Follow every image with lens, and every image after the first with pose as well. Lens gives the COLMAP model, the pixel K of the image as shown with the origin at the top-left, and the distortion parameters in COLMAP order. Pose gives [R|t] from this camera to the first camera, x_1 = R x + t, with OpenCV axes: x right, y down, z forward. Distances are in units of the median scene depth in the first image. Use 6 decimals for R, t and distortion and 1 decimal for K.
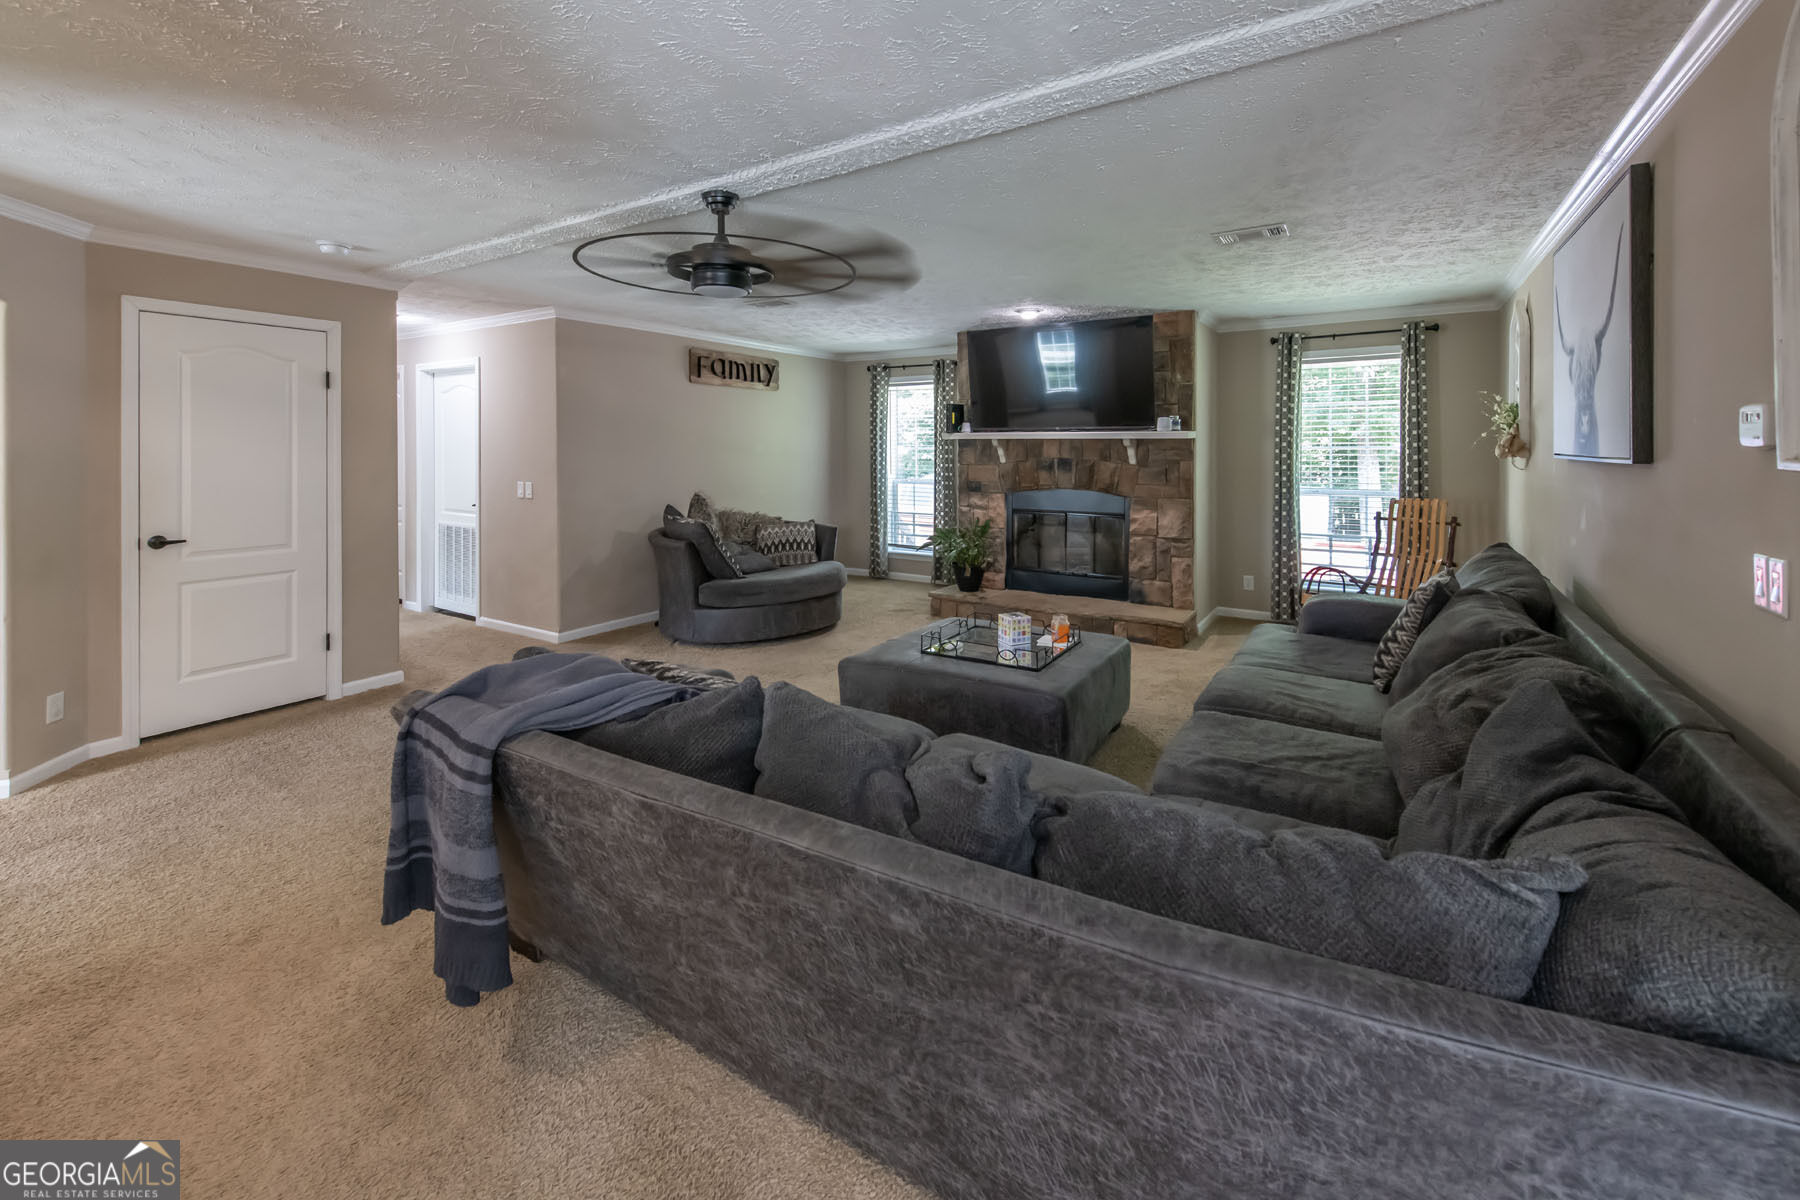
lens RADIAL K [[698.5, 0, 879.1], [0, 698.5, 449.6], [0, 0, 1]] dist [-0.011810, -0.000125]
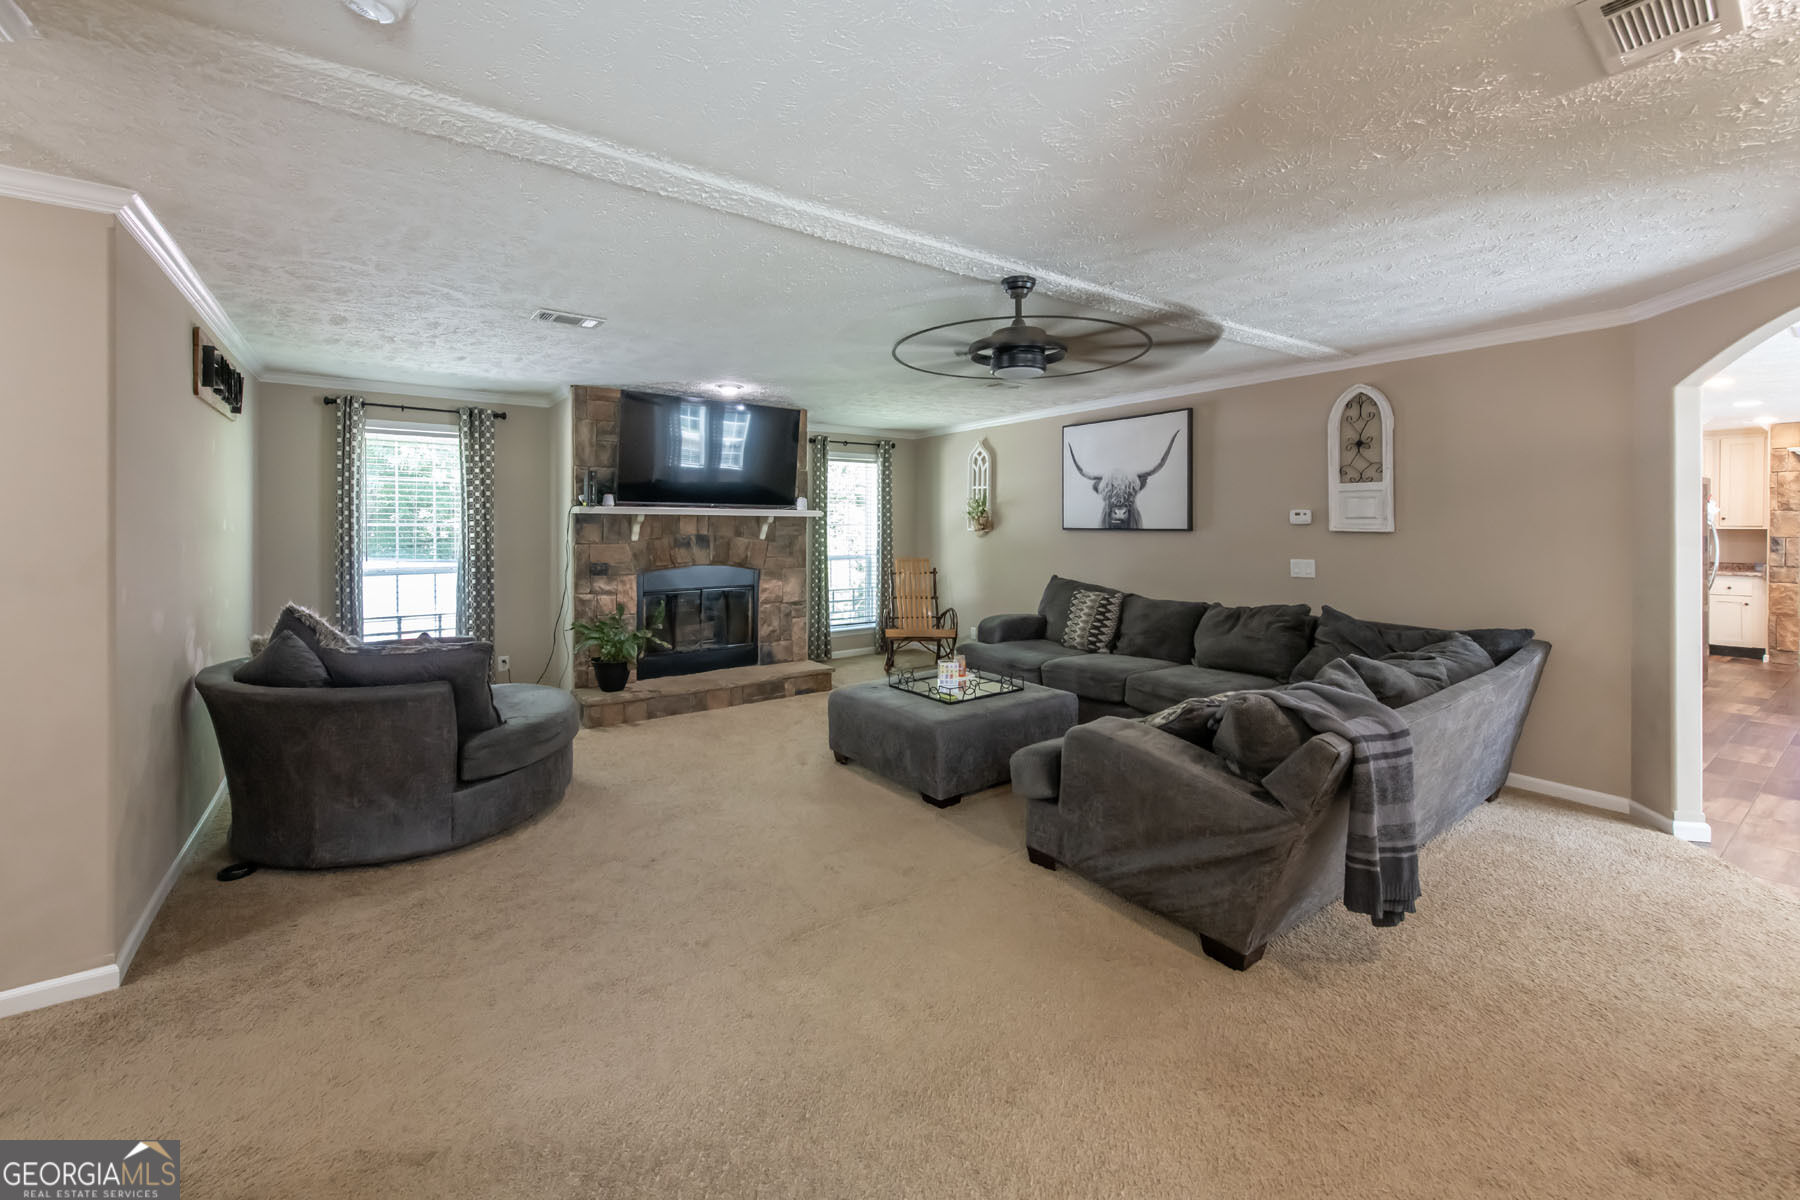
lens RADIAL K [[720.5, 0, 908.2], [0, 720.5, 536.8], [0, 0, 1]] dist [0.002593, -0.000051]
pose [[0.381381, -0.014233, 0.924308, -0.588958], [-0.001180, 0.999873, 0.015884, -0.001383], [-0.924417, -0.007148, 0.381316, 0.345383]]
